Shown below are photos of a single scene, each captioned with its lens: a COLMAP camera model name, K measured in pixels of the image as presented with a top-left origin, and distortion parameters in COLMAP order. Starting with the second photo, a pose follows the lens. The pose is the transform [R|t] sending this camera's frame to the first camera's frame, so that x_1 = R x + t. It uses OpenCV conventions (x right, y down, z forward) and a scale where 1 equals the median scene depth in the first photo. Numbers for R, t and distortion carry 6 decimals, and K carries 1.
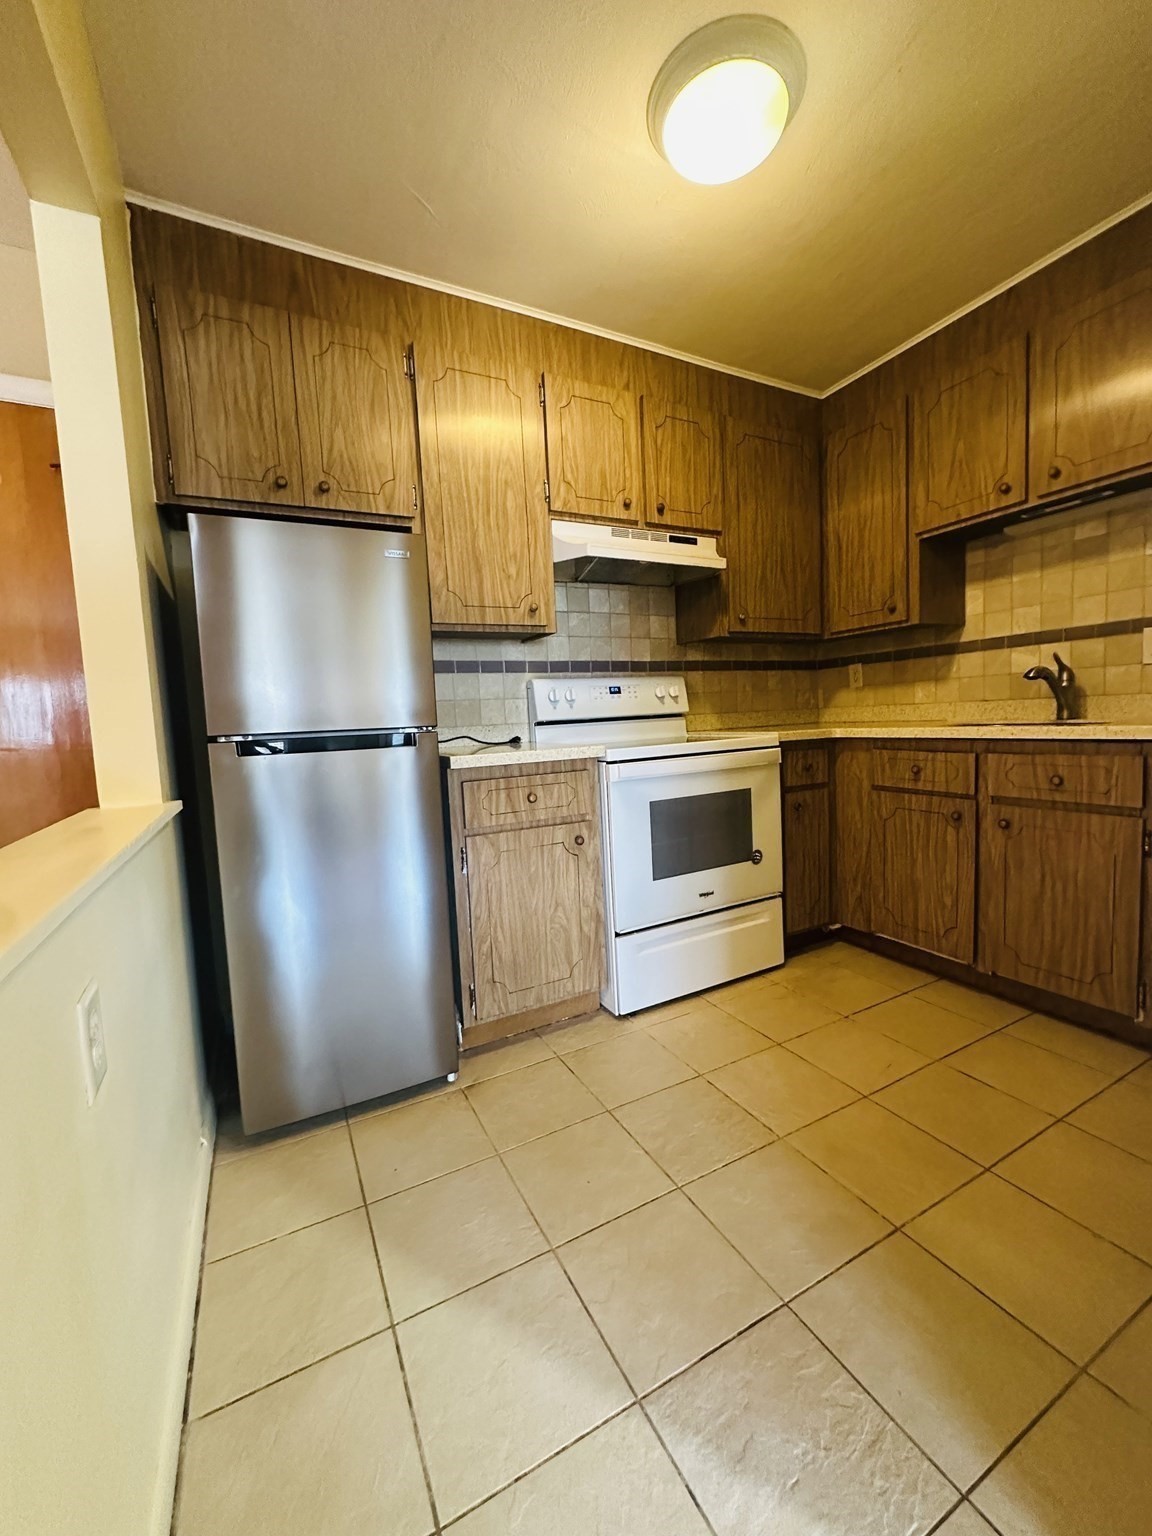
lens RADIAL K [[610.3, 0, 569.5], [0, 610.3, 771.5], [0, 0, 1]] dist [-0.003124, -0.000249]
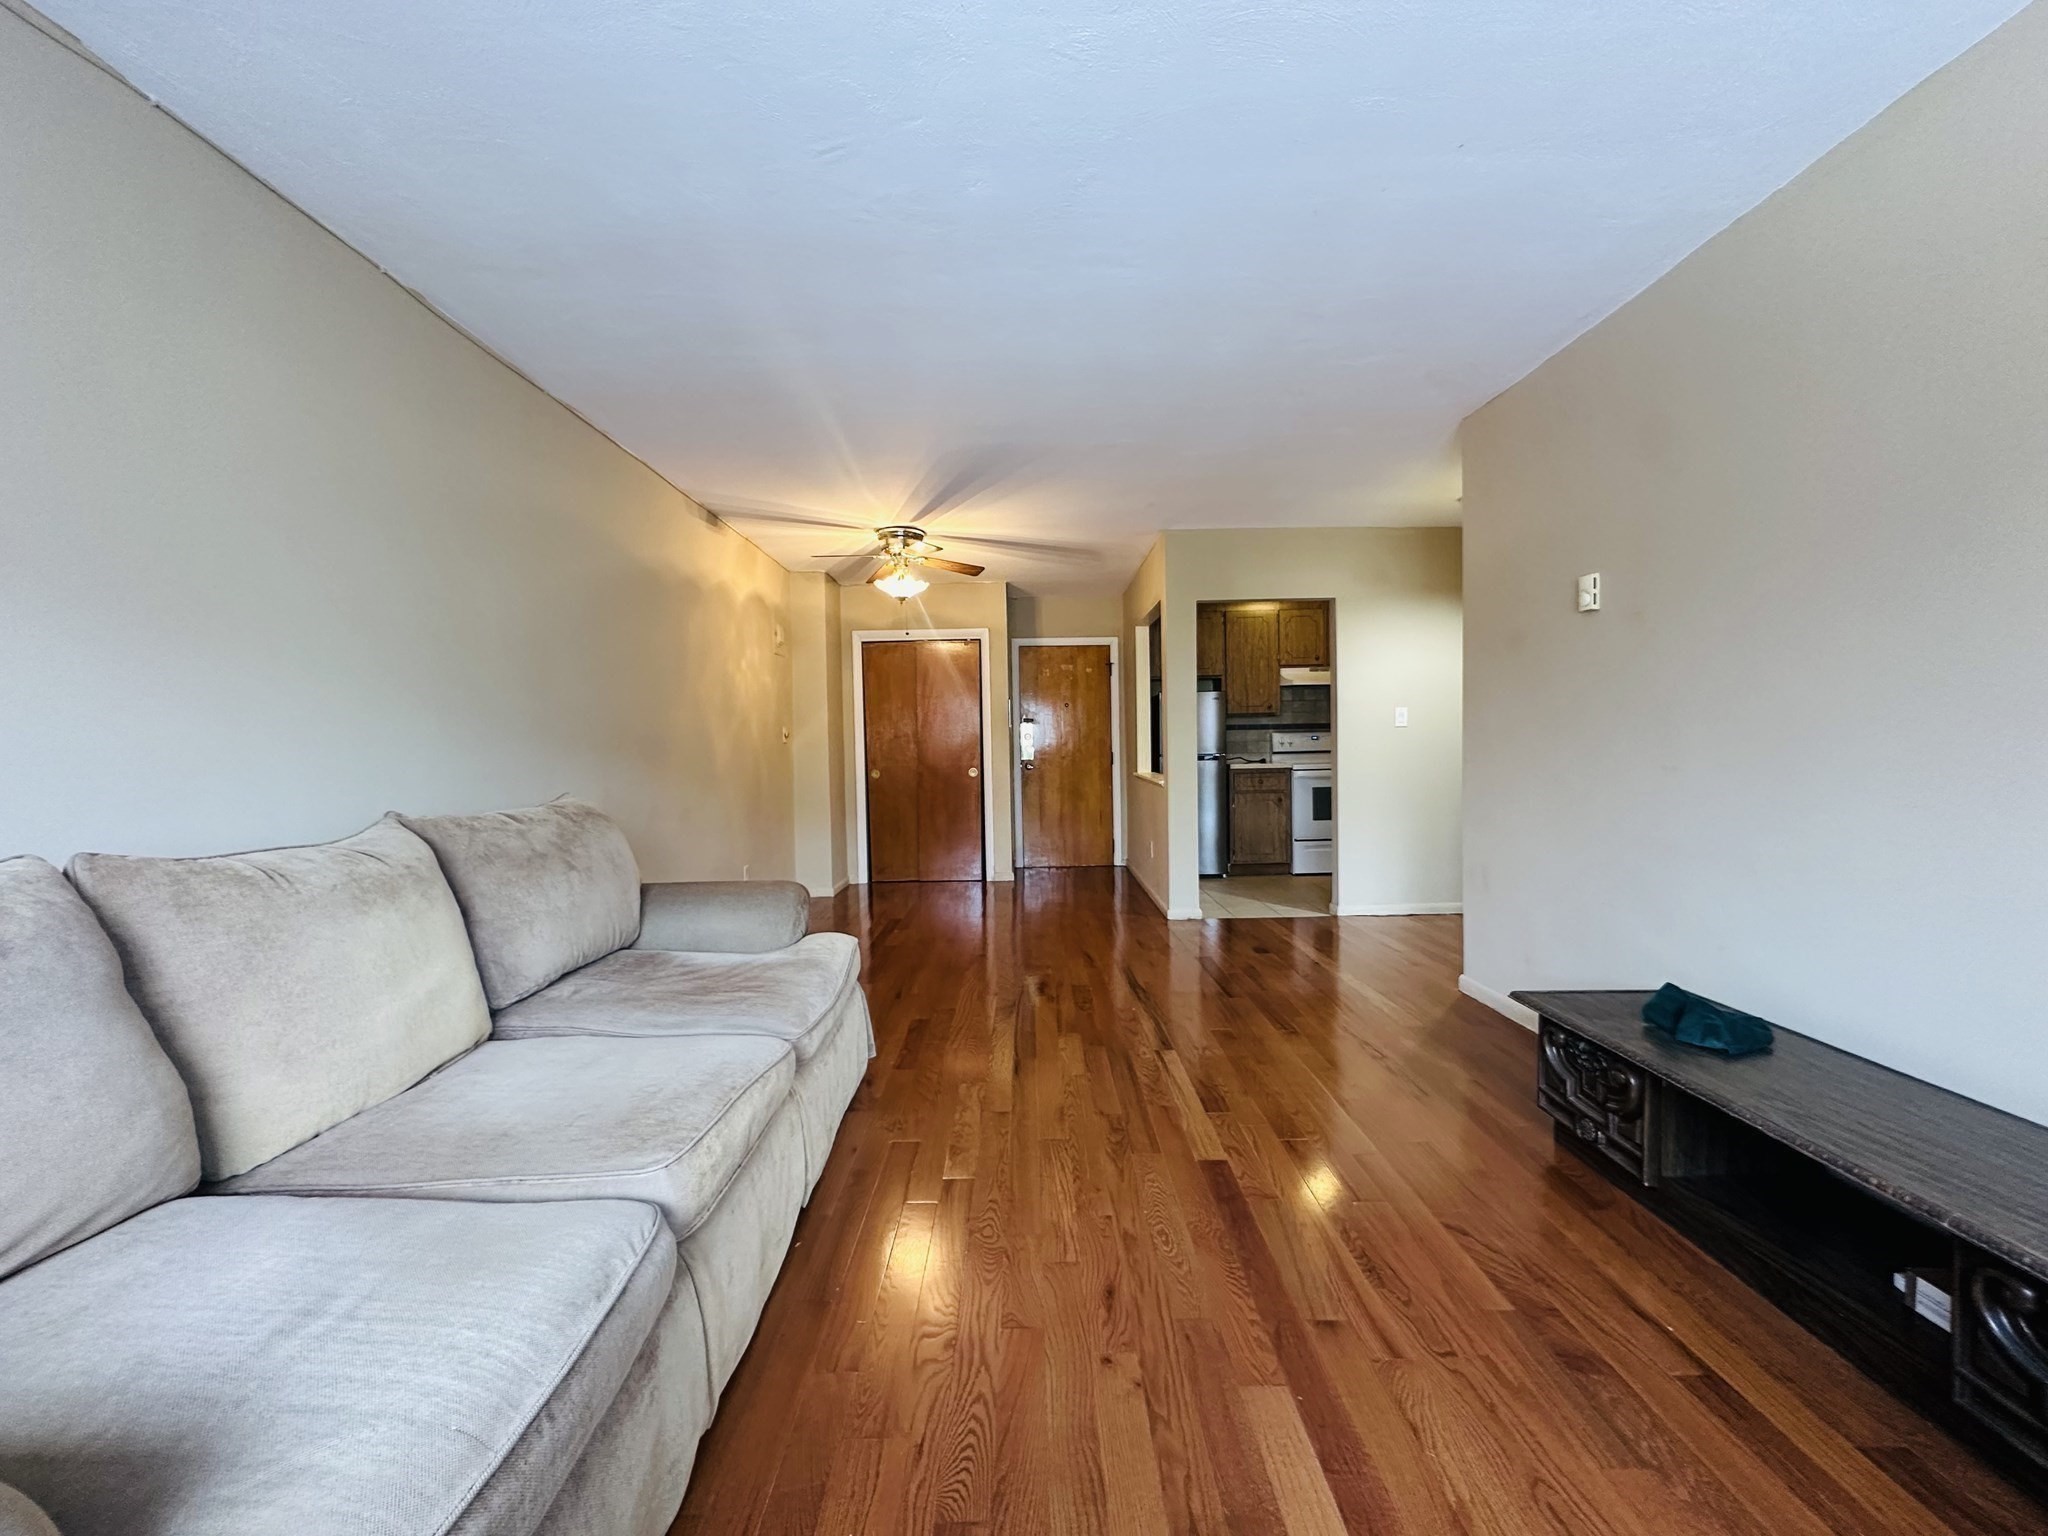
lens RADIAL K [[813.8, 0, 1025.8], [0, 813.8, 762.9], [0, 0, 1]] dist [-0.003124, -0.000249]
pose [[0.888076, 0.044254, -0.457561, 0.516305], [-0.066423, 0.997263, -0.032467, 0.116949], [0.454872, 0.059226, 0.888585, -2.086997]]
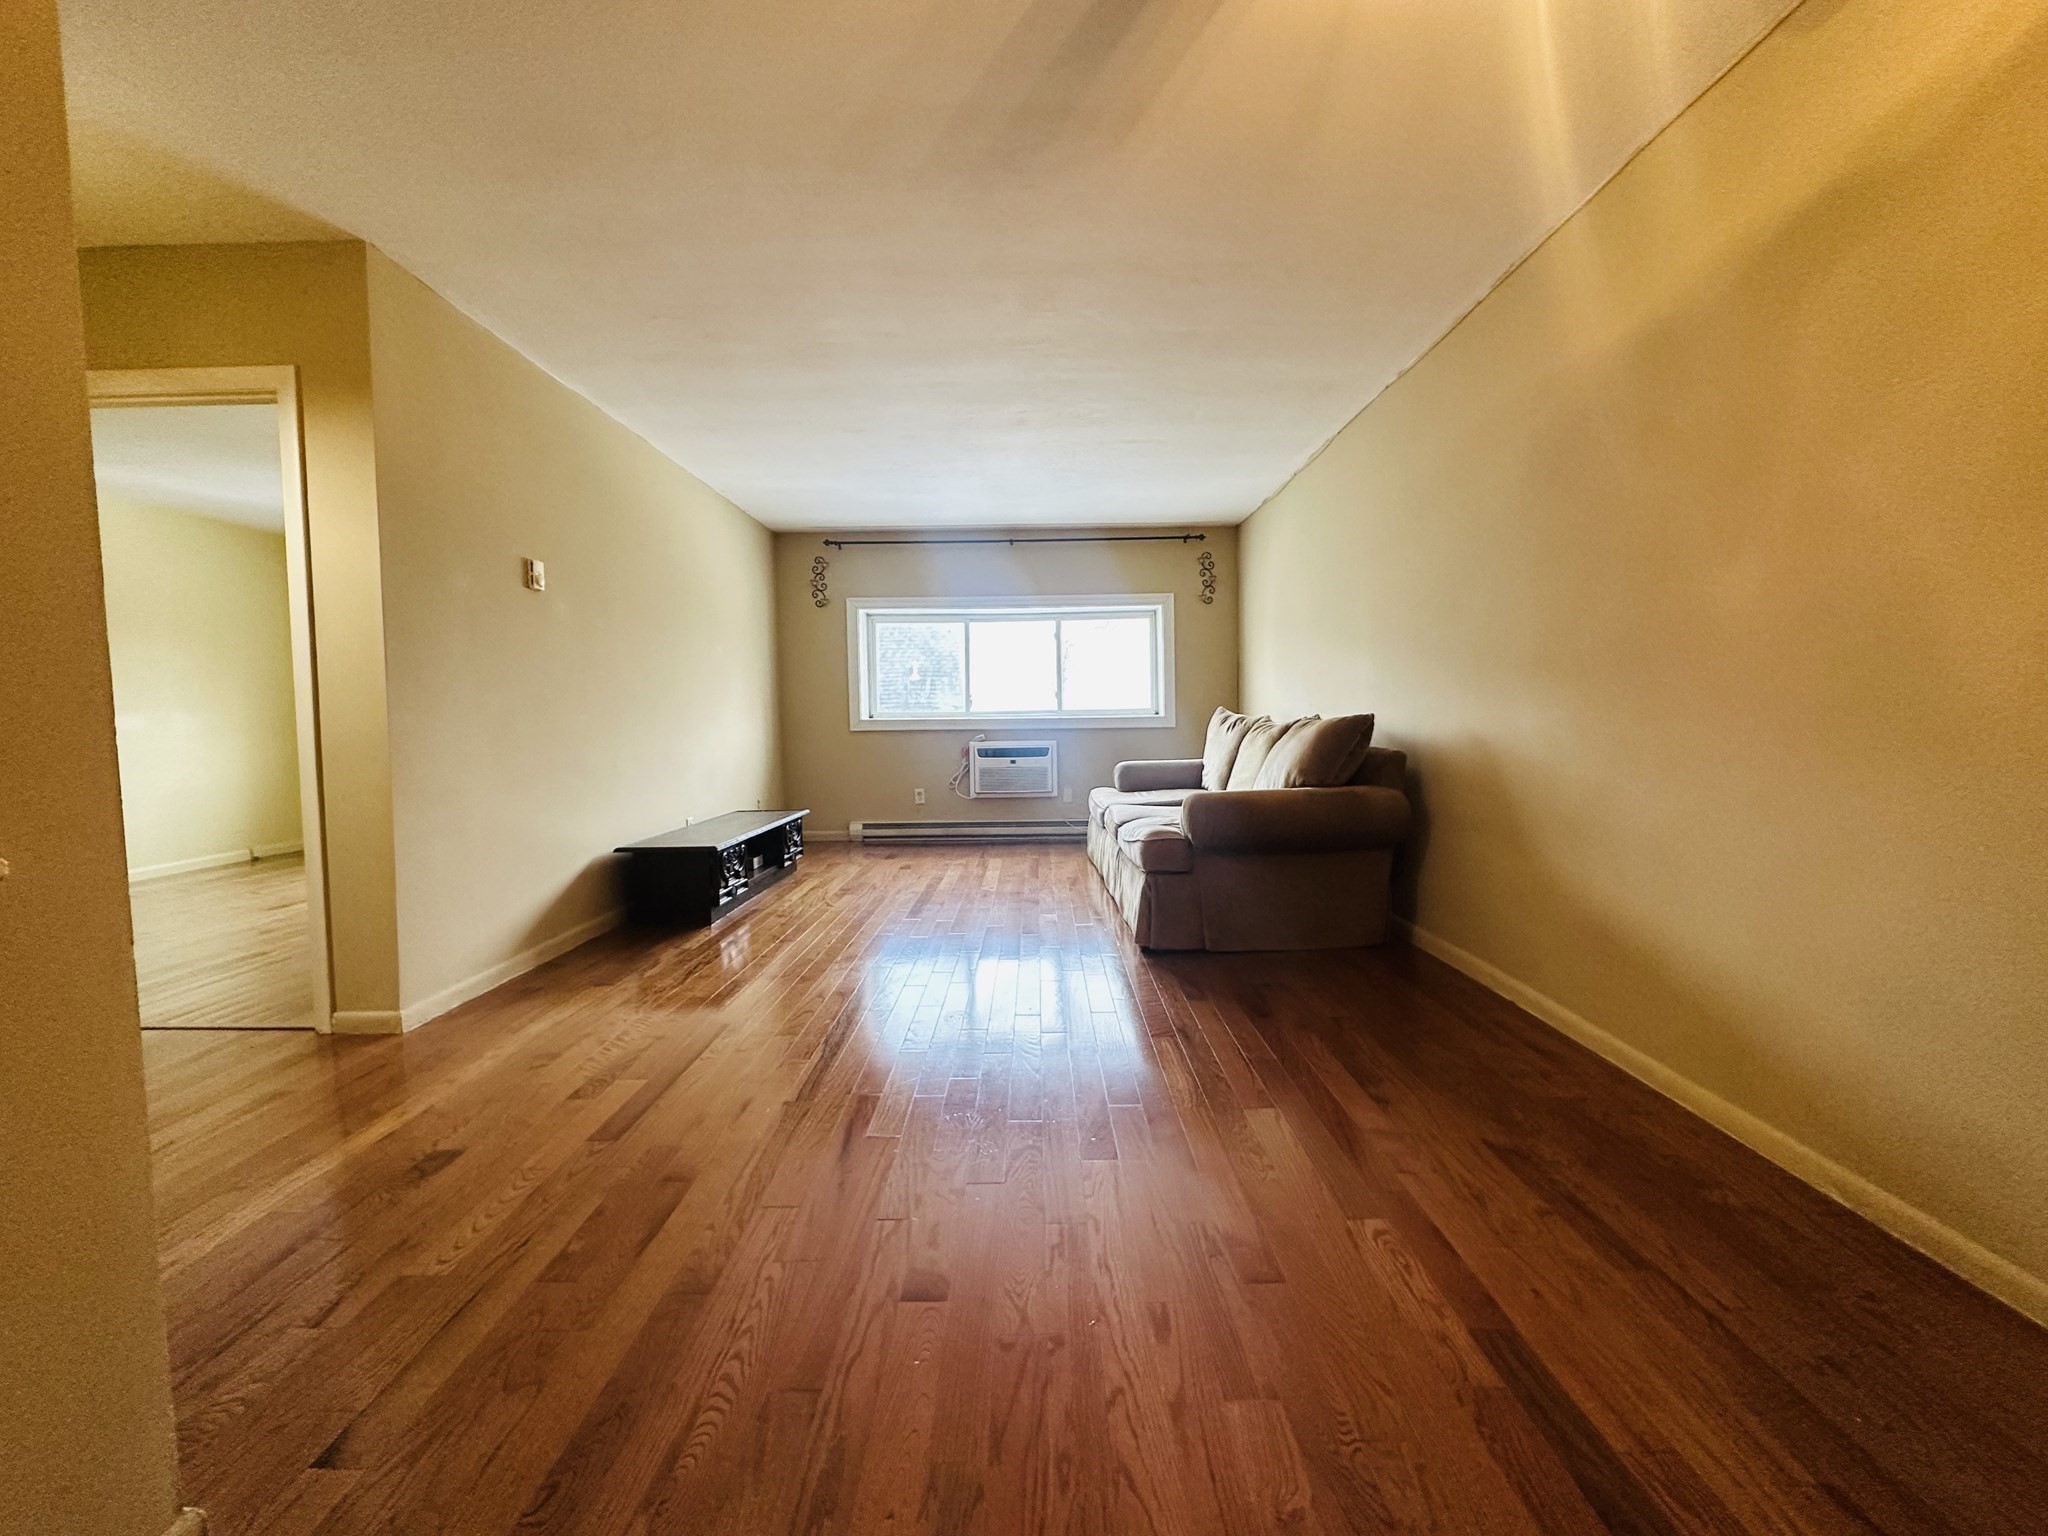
lens RADIAL K [[813.8, 0, 1019.2], [0, 813.8, 769.5], [0, 0, 1]] dist [-0.003124, -0.000249]
pose [[-0.879212, 0.024492, 0.475801, -0.686151], [0.093805, 0.988028, 0.122480, 0.028314], [-0.467104, 0.152319, -0.870984, 0.129216]]
